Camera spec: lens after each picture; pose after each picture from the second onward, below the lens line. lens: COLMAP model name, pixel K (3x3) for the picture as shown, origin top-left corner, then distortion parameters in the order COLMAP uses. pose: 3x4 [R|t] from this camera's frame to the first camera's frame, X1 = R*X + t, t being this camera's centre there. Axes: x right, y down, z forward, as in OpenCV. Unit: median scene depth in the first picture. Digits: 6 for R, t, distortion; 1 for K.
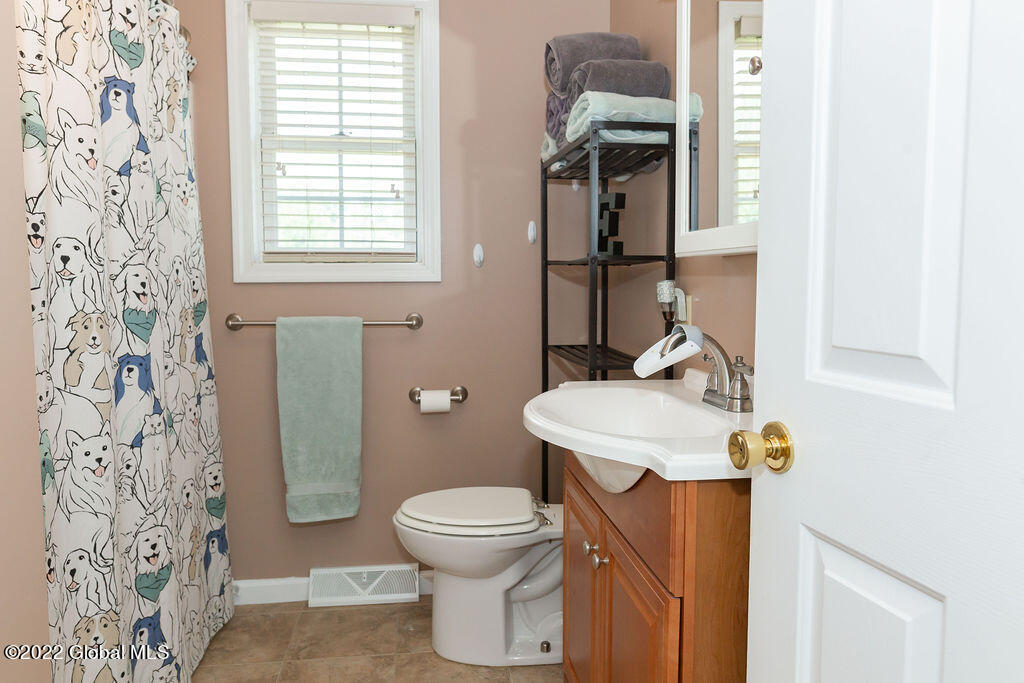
lens RADIAL K [[700.1, 0, 511.3], [0, 700.1, 336.7], [0, 0, 1]] dist [0.001983, -0.001516]
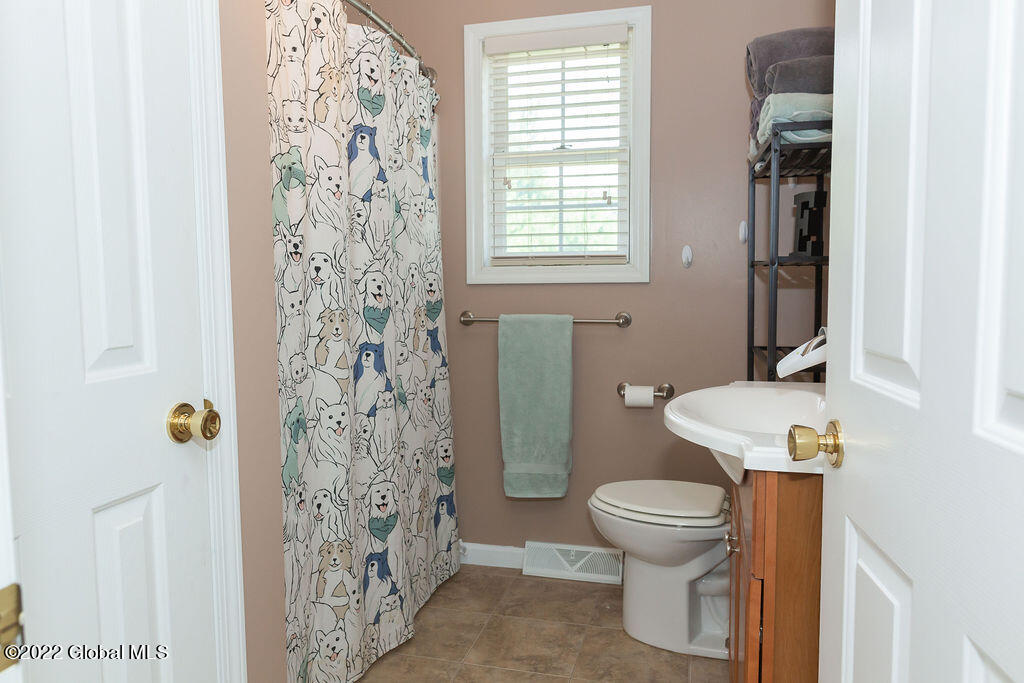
lens RADIAL K [[700.1, 0, 511.3], [0, 700.1, 336.7], [0, 0, 1]] dist [0.001983, -0.001516]
pose [[0.931879, 0.023808, -0.361987, 0.112406], [-0.023030, 0.999714, 0.006464, 0.000301], [0.362037, 0.002313, 0.932161, -0.061692]]
